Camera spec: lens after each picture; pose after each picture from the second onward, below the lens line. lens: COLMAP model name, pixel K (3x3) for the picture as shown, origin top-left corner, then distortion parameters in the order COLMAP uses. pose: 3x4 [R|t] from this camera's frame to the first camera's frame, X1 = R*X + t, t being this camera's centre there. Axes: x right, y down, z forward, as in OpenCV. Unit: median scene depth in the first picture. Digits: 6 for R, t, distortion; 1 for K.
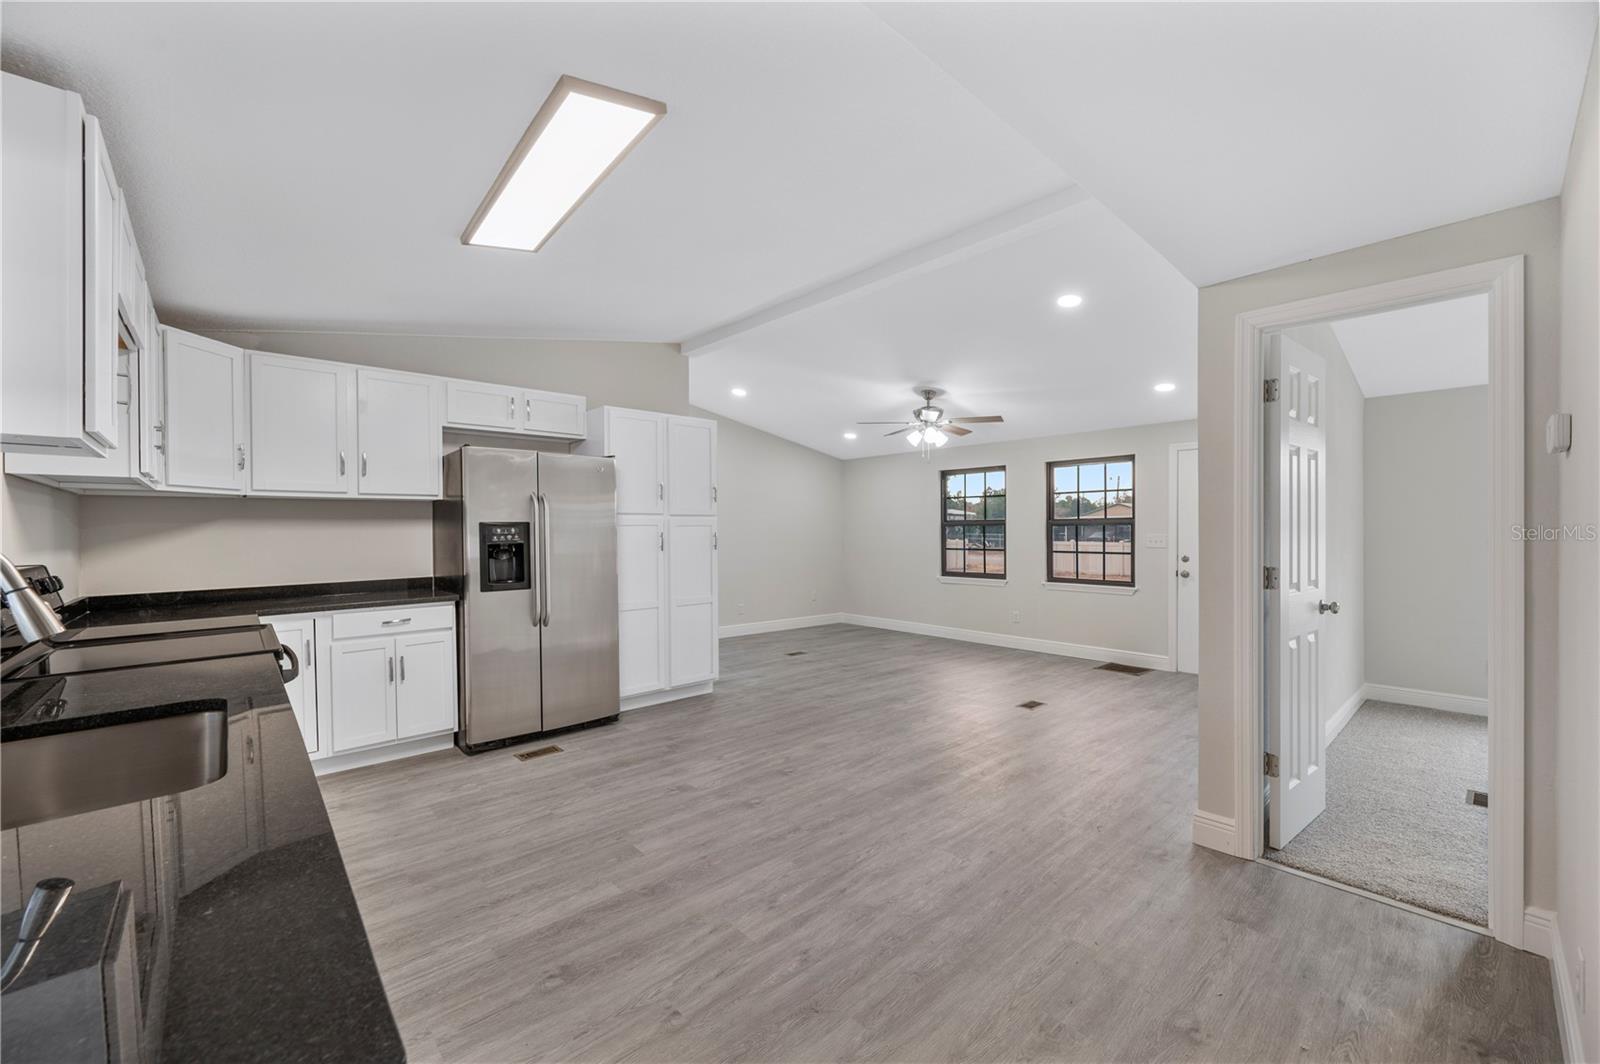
lens RADIAL K [[629.1, 0, 805.2], [0, 629.1, 530.4], [0, 0, 1]] dist [-0.000792, -0.000068]
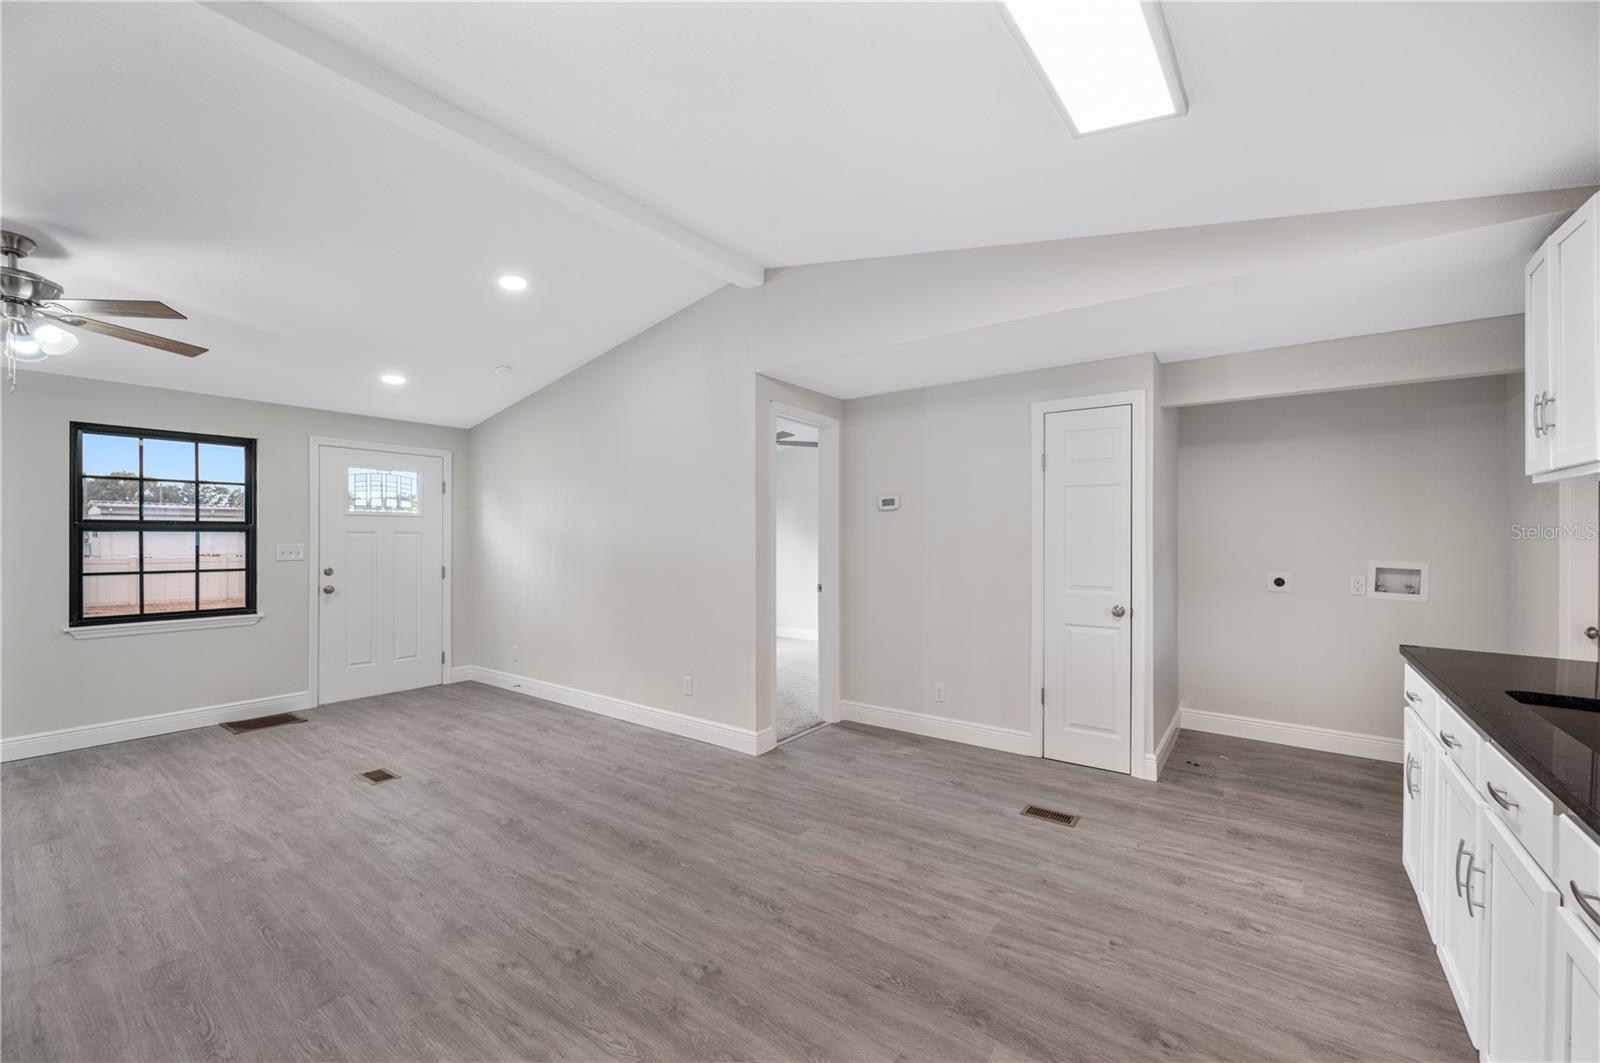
lens RADIAL K [[633.5, 0, 803.3], [0, 633.5, 536.8], [0, 0, 1]] dist [-0.000899, -0.000240]
pose [[-0.187844, 0.003885, 0.982191, -0.472730], [-0.001354, 0.999990, -0.004215, -0.000168], [-0.982198, -0.002122, -0.187837, 0.665878]]
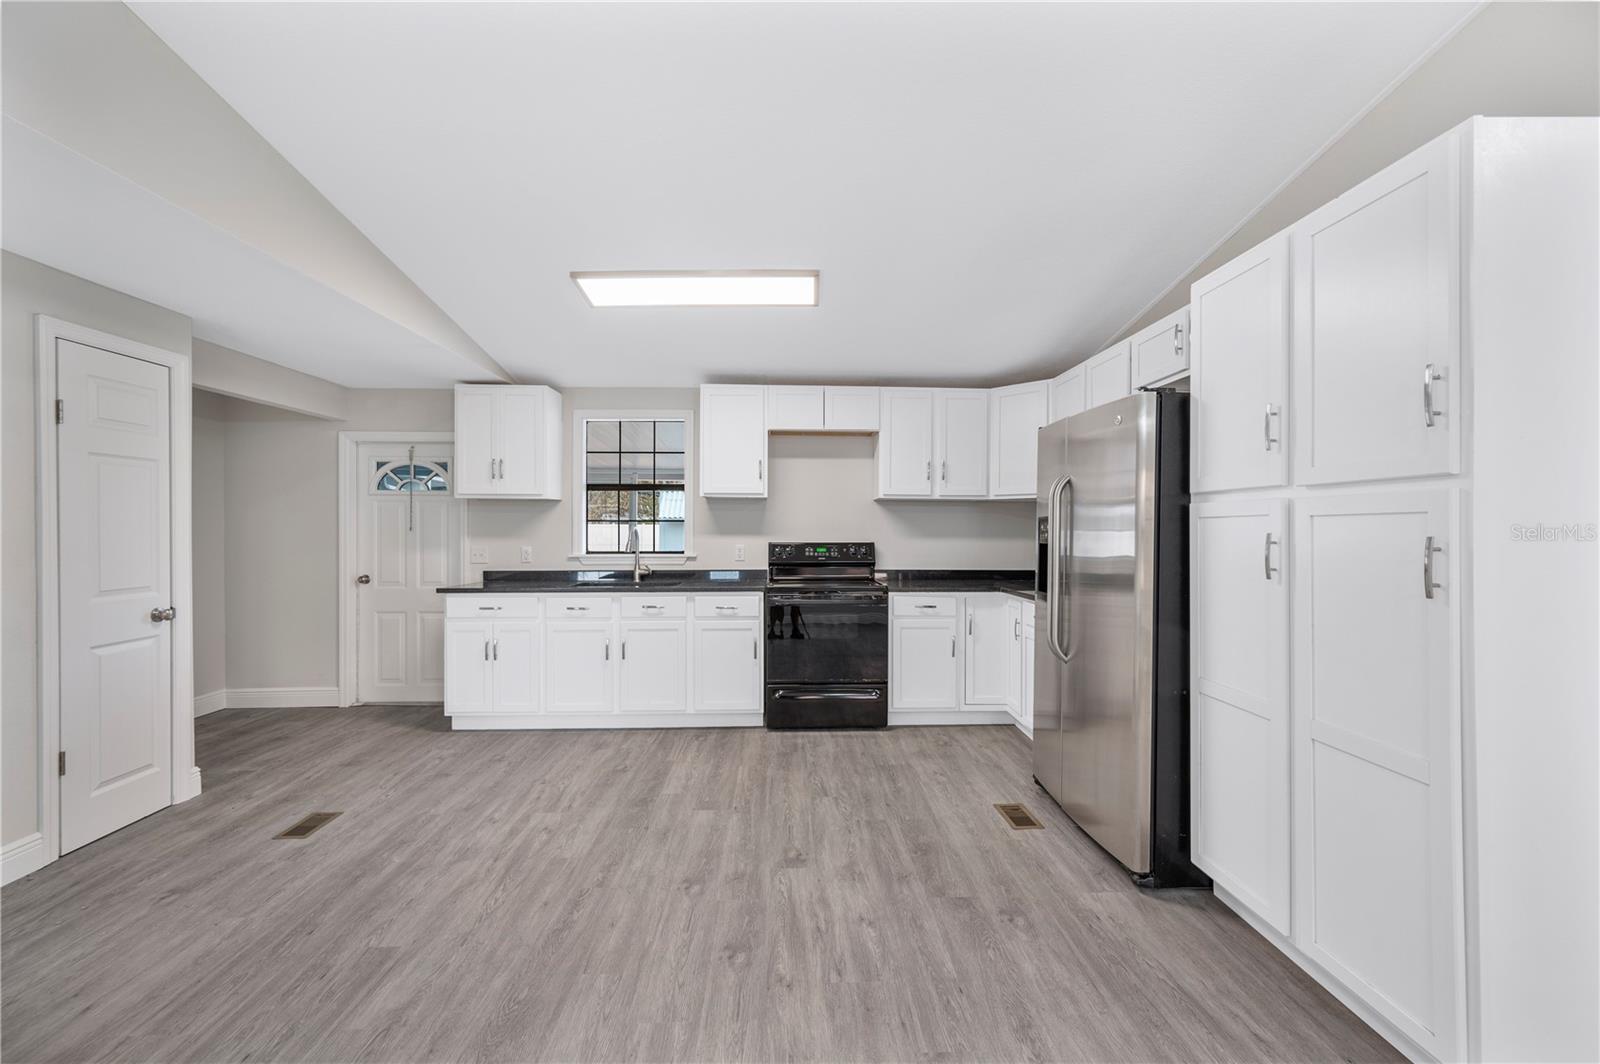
lens RADIAL K [[636.0, 0, 803.4], [0, 636.0, 524.5], [0, 0, 1]] dist [-0.001019, -0.000358]
pose [[-0.650402, 0.000942, -0.759590, 0.270799], [0.001560, 0.999999, -0.000096, -0.002913], [0.759589, -0.001247, -0.650402, 1.045154]]
